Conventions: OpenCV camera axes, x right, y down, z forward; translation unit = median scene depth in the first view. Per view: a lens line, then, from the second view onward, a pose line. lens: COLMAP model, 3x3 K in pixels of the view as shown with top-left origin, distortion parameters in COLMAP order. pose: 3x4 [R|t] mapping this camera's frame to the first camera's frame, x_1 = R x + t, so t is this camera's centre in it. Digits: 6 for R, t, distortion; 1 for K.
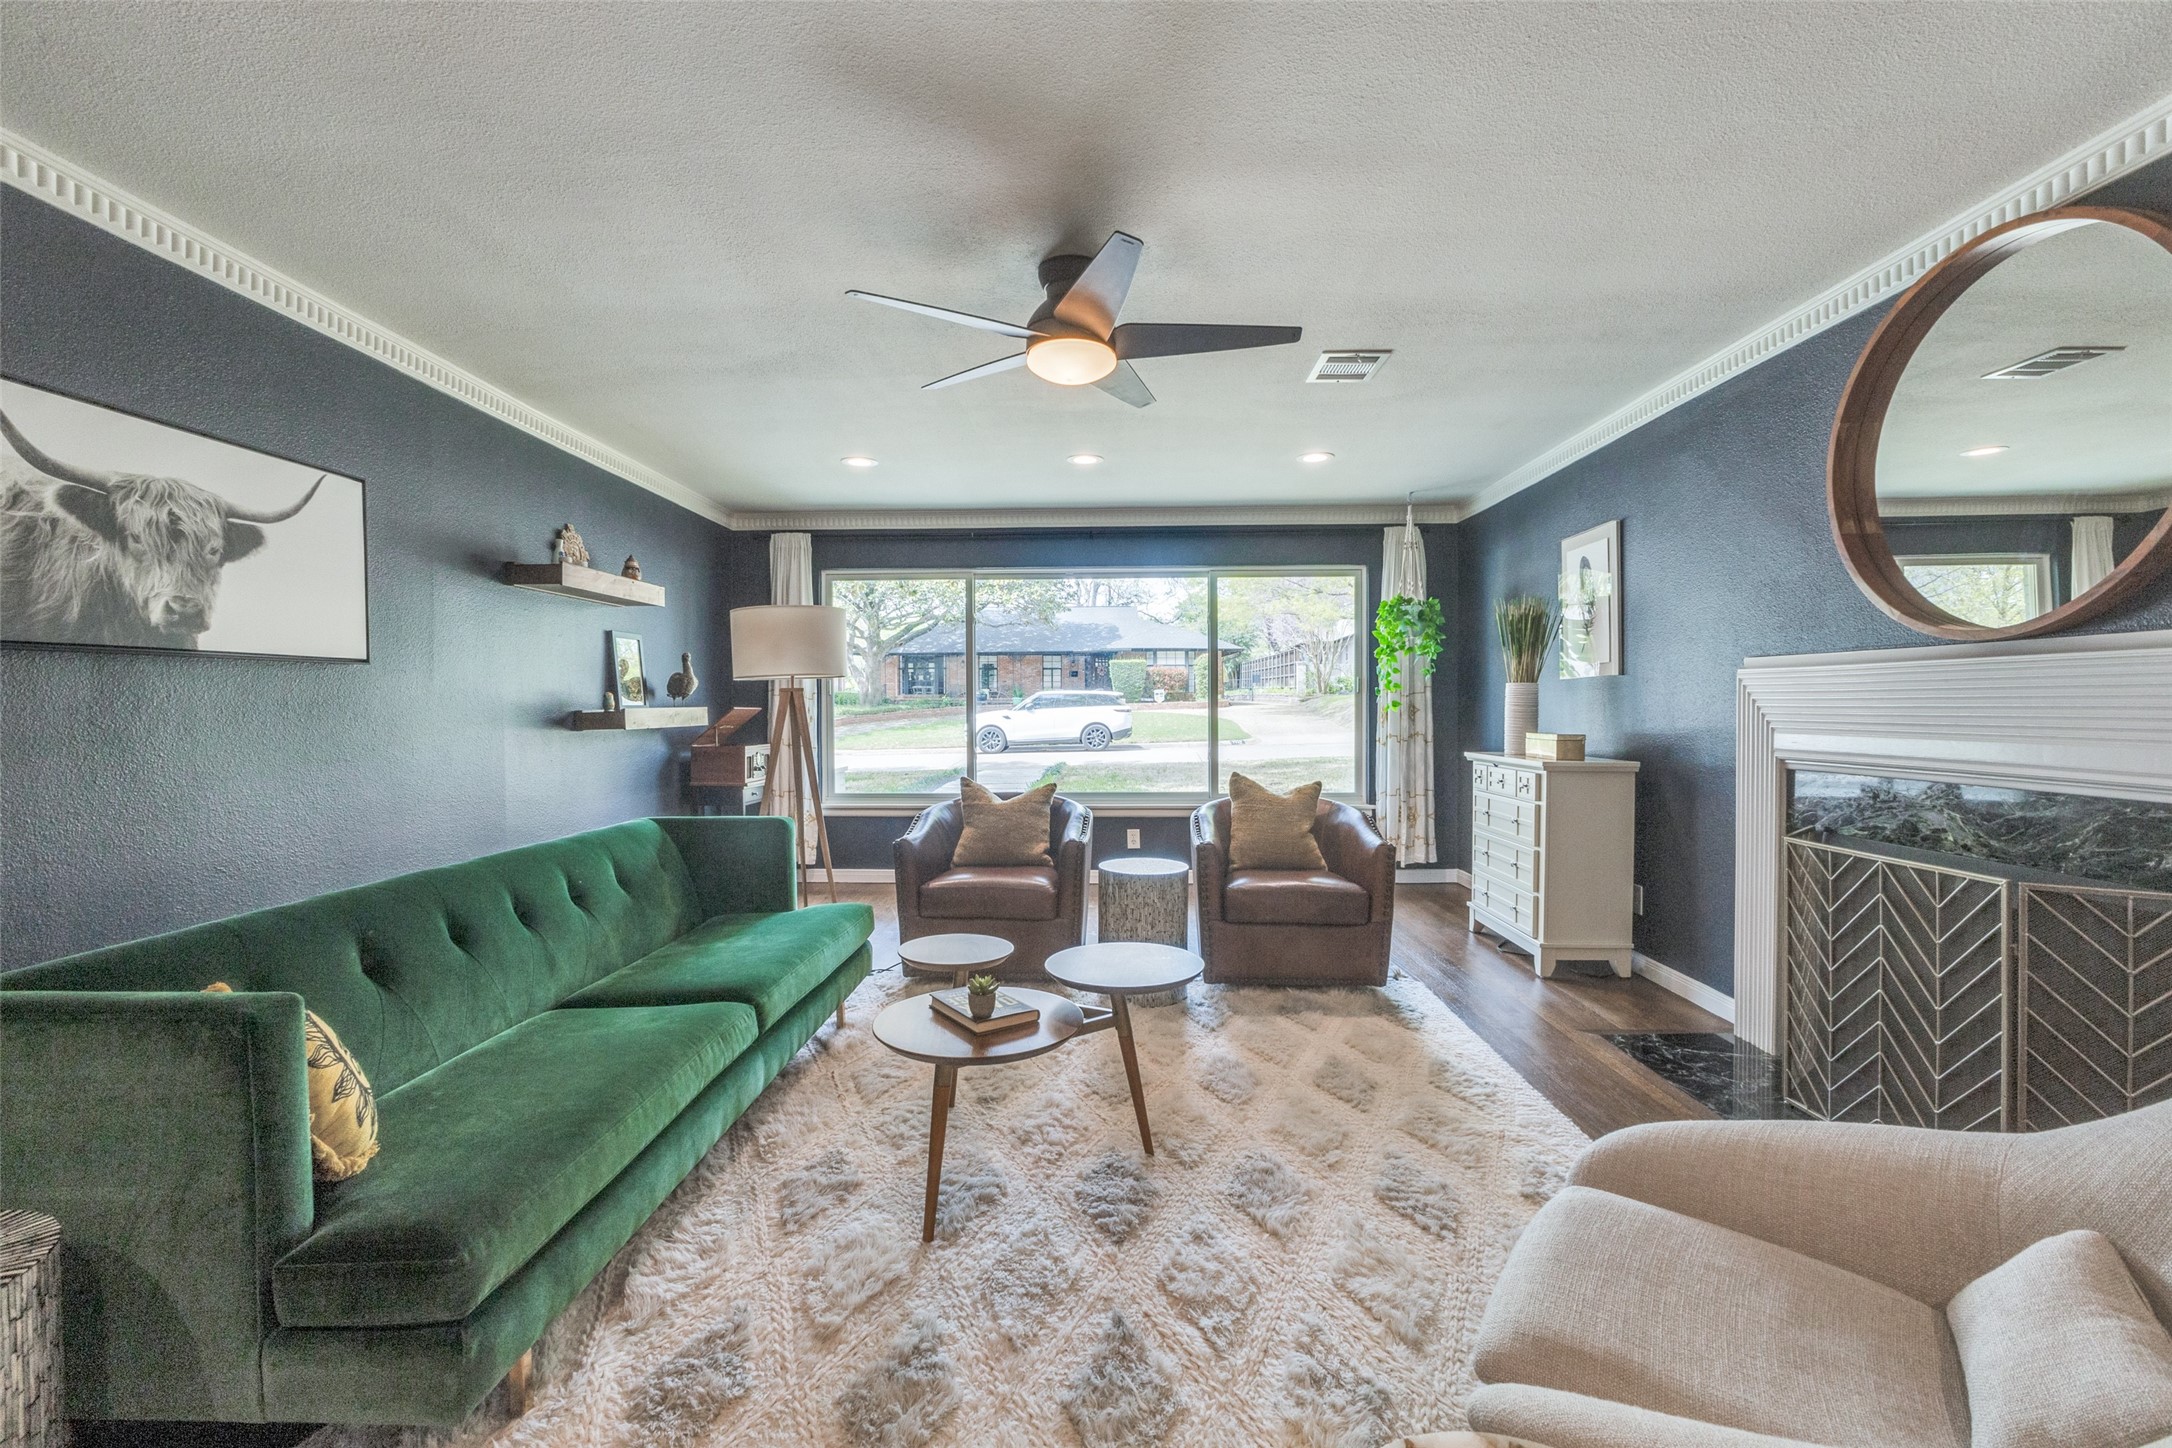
lens RADIAL K [[929.4, 0, 1087.6], [0, 929.4, 720.8], [0, 0, 1]] dist [-0.054310, 0.018108]
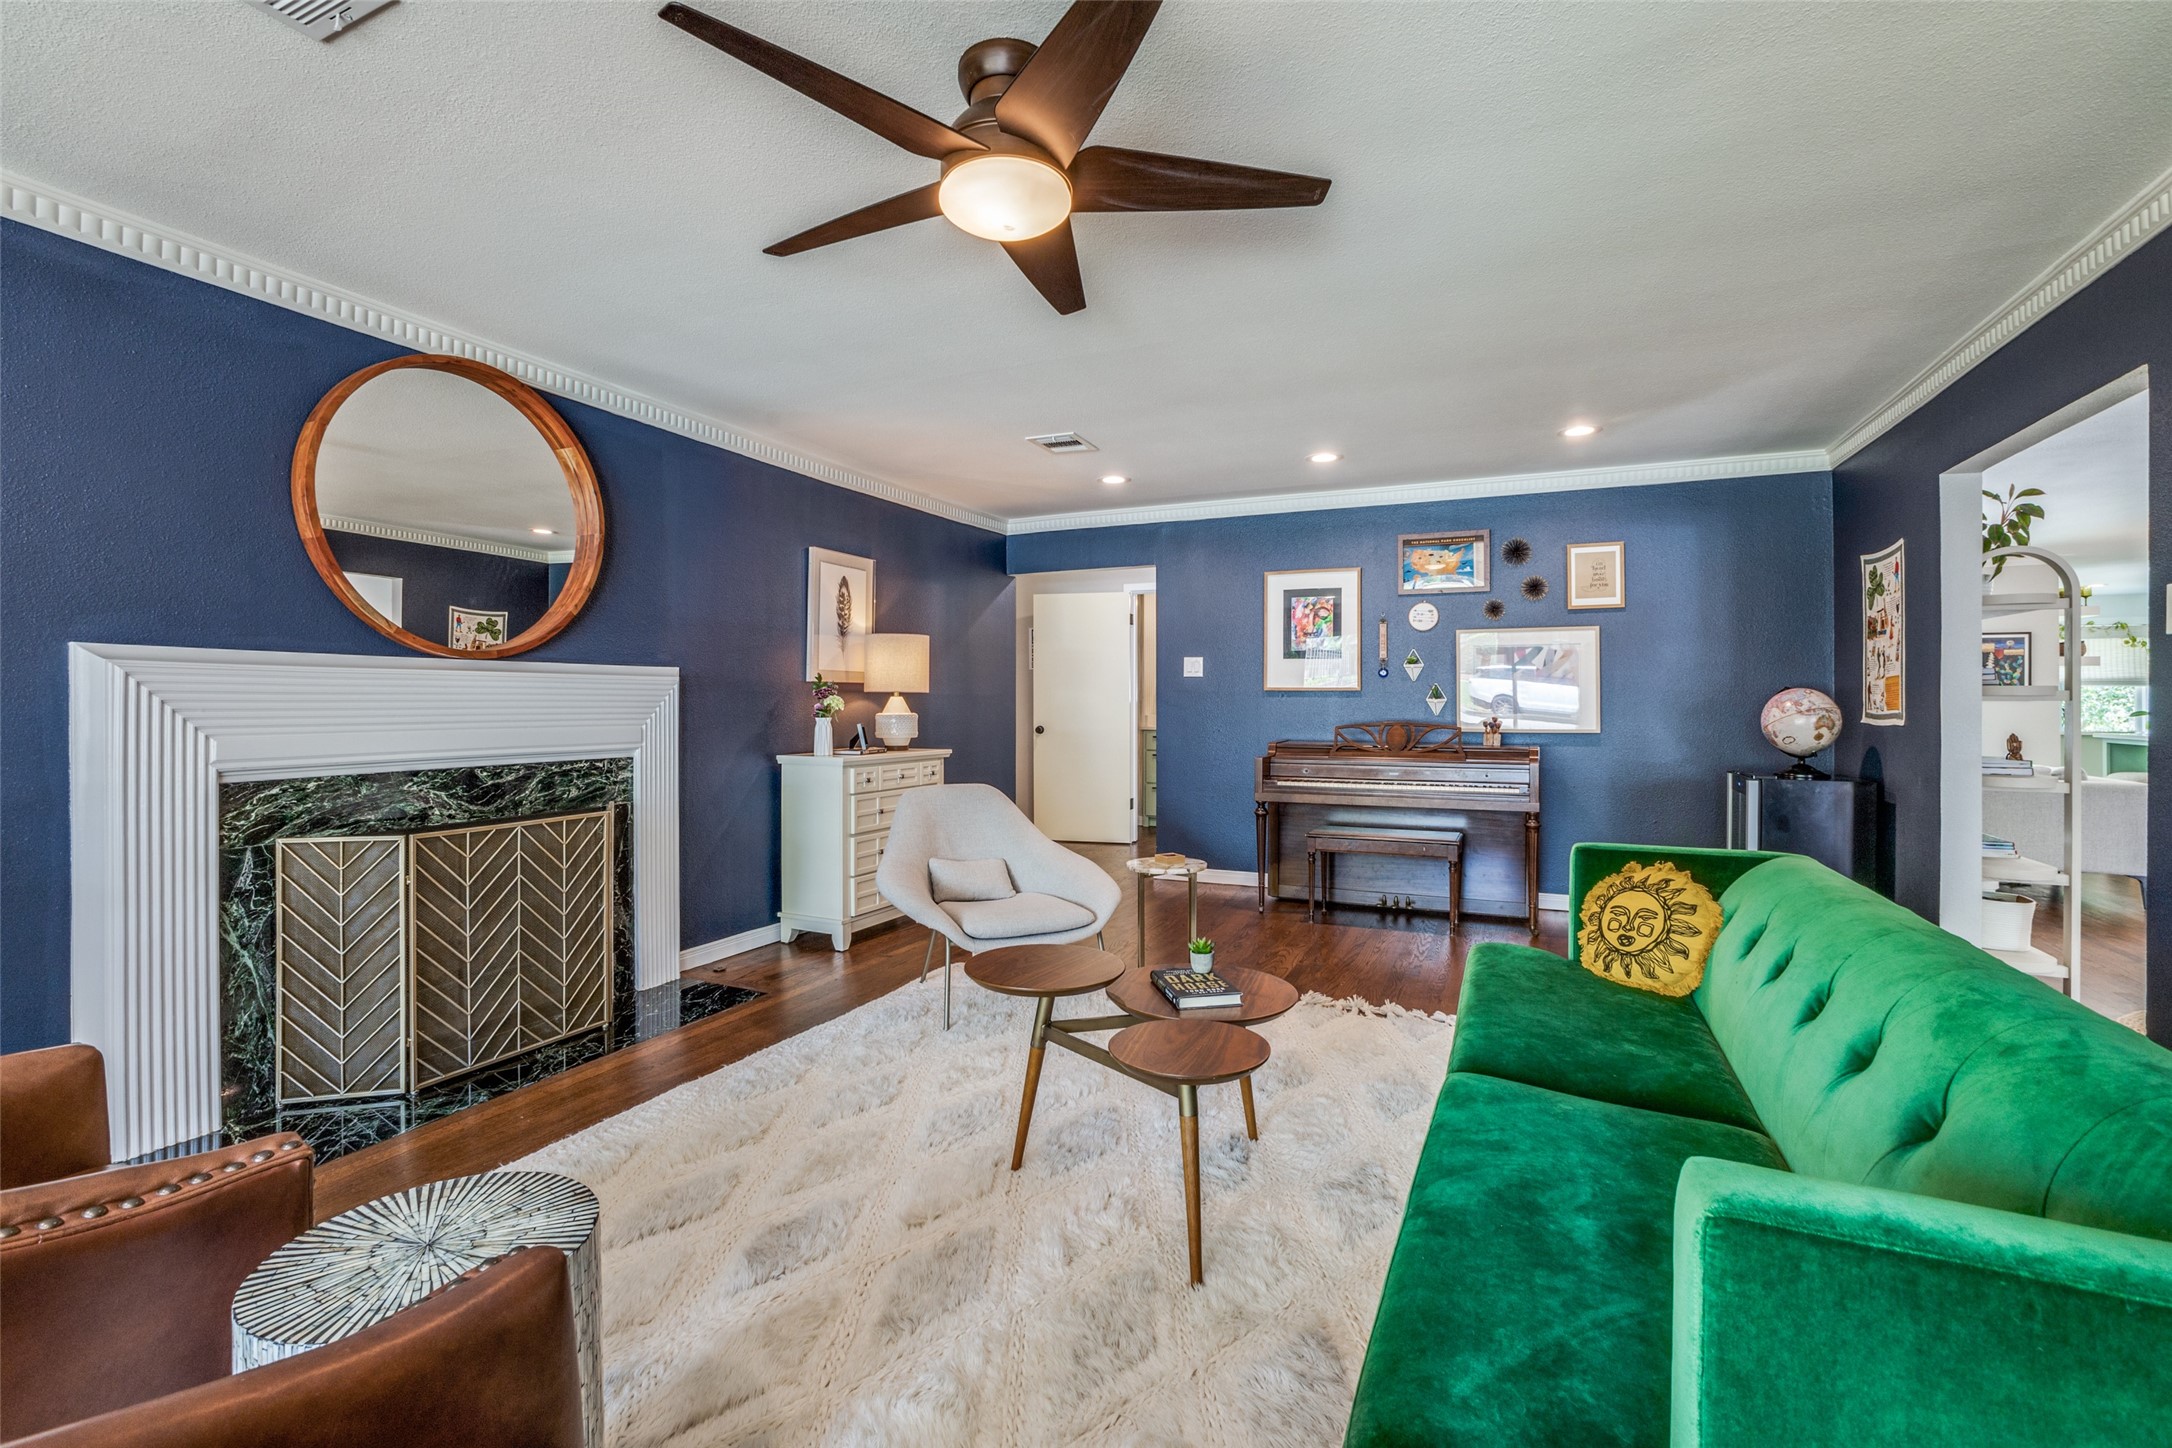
lens RADIAL K [[917.2, 0, 1092.9], [0, 917.2, 715.0], [0, 0, 1]] dist [-0.059857, 0.022194]
pose [[-0.913692, -0.000692, 0.406407, -0.234696], [0.011269, 0.999571, 0.027037, -0.017424], [-0.406251, 0.029284, -0.913292, 1.108900]]
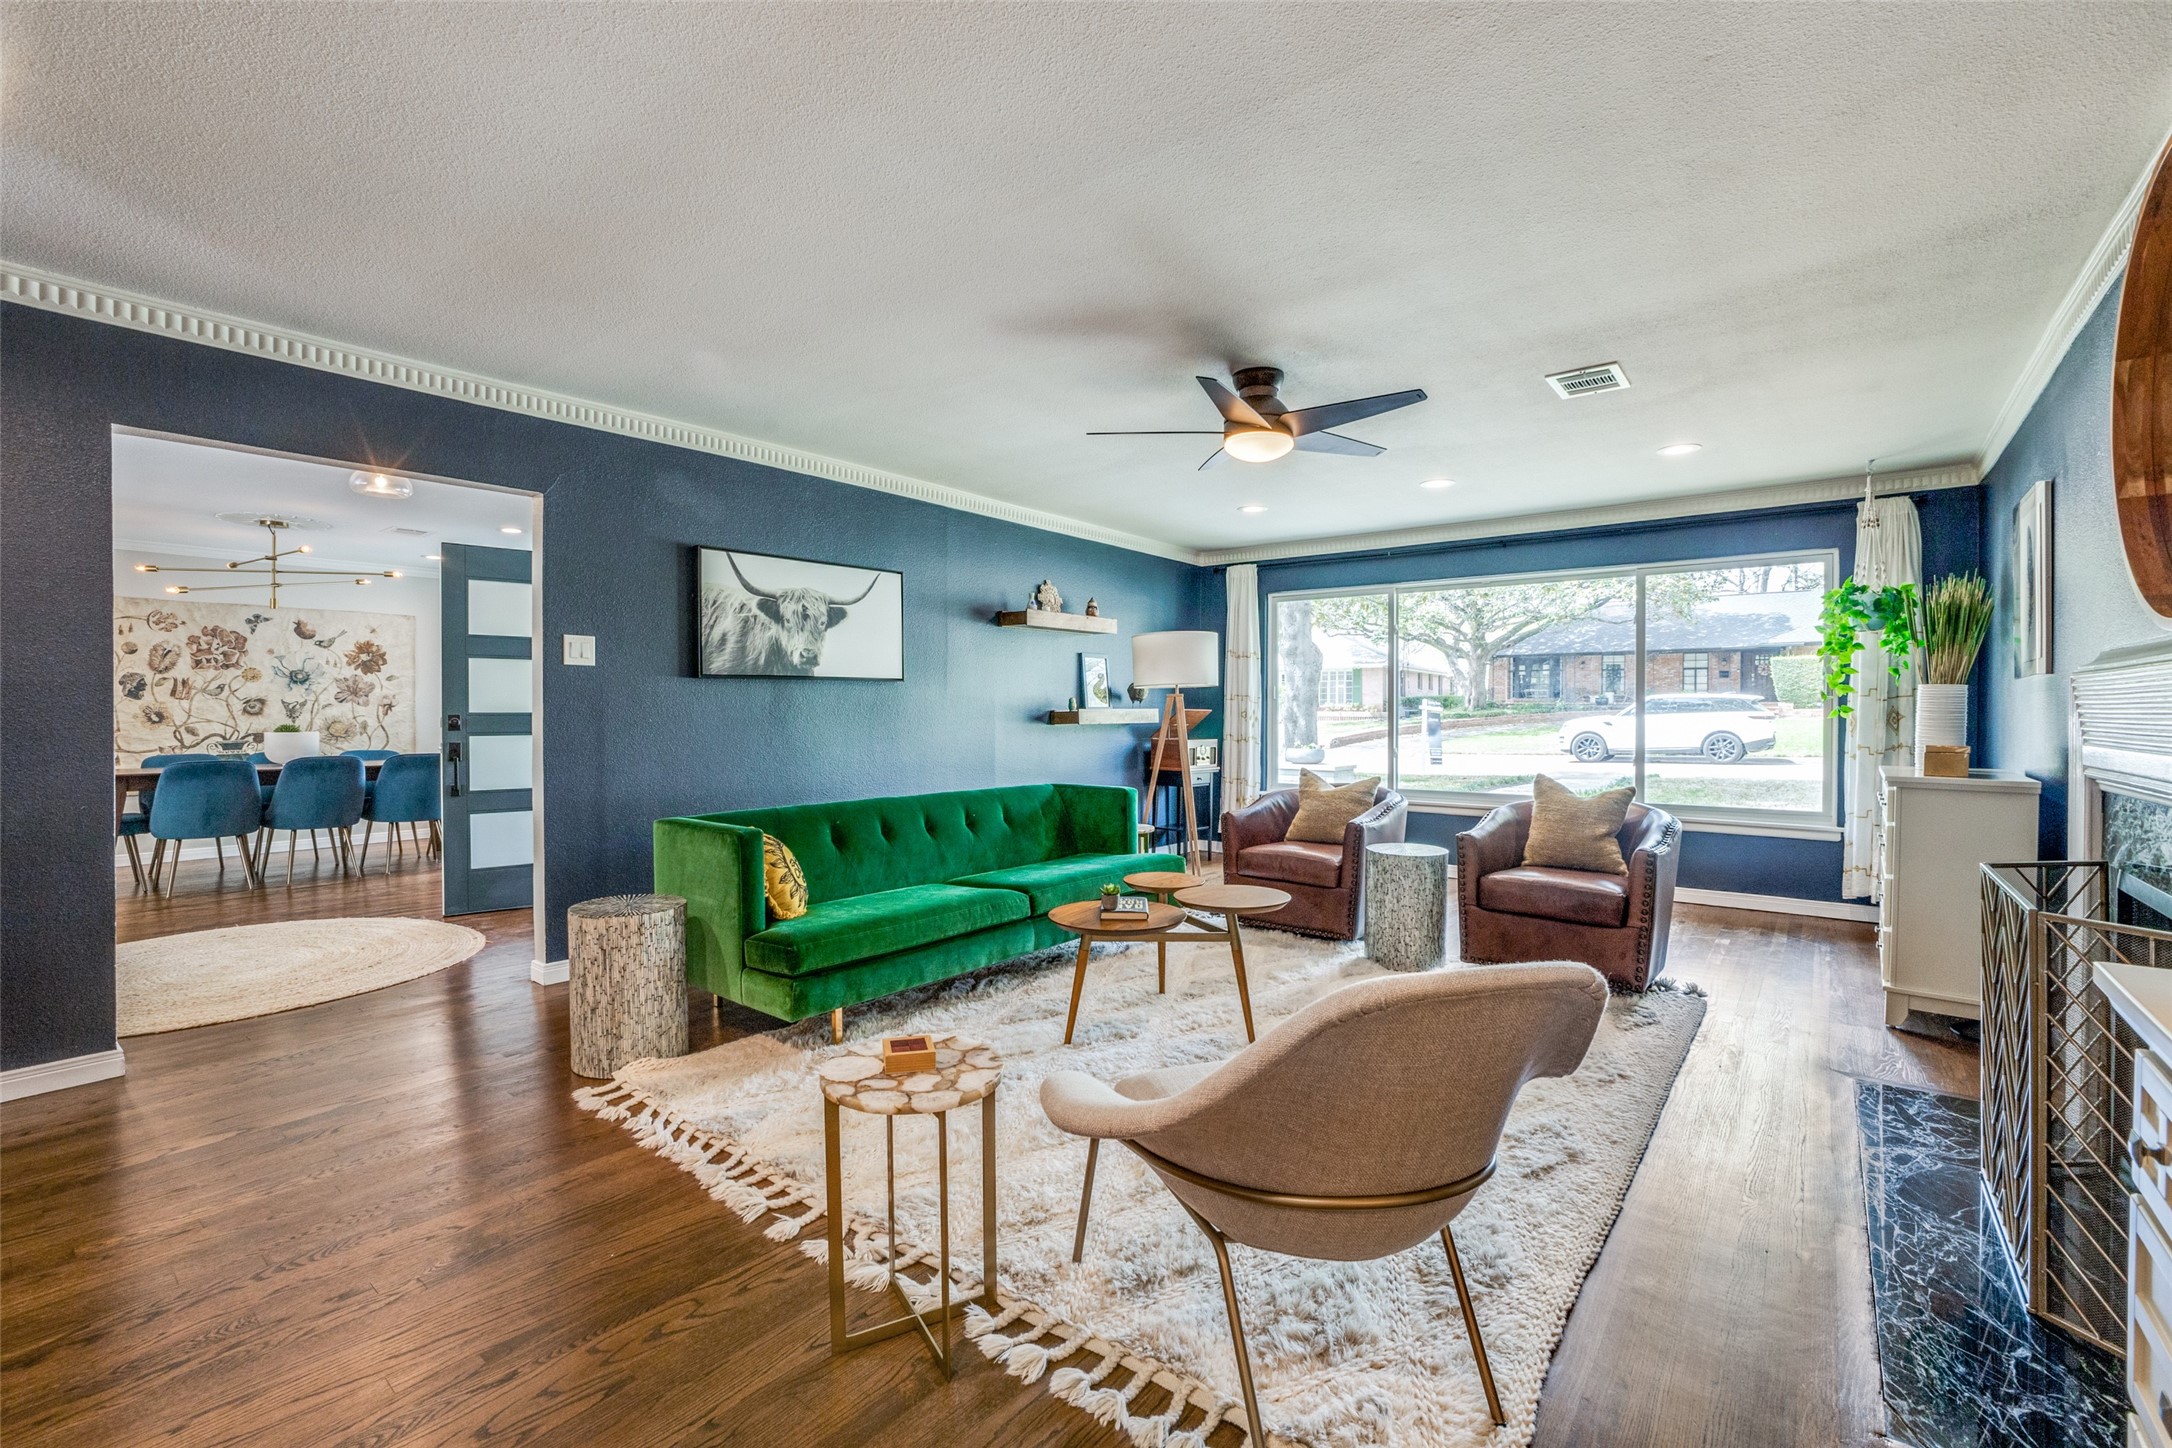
lens RADIAL K [[917.2, 0, 1092.9], [0, 917.2, 715.0], [0, 0, 1]] dist [-0.059857, 0.022194]
pose [[0.801031, 0.008876, -0.598557, 0.407422], [-0.015033, 0.999873, -0.005292, 0.002974], [0.598434, 0.013237, 0.801063, -0.124429]]
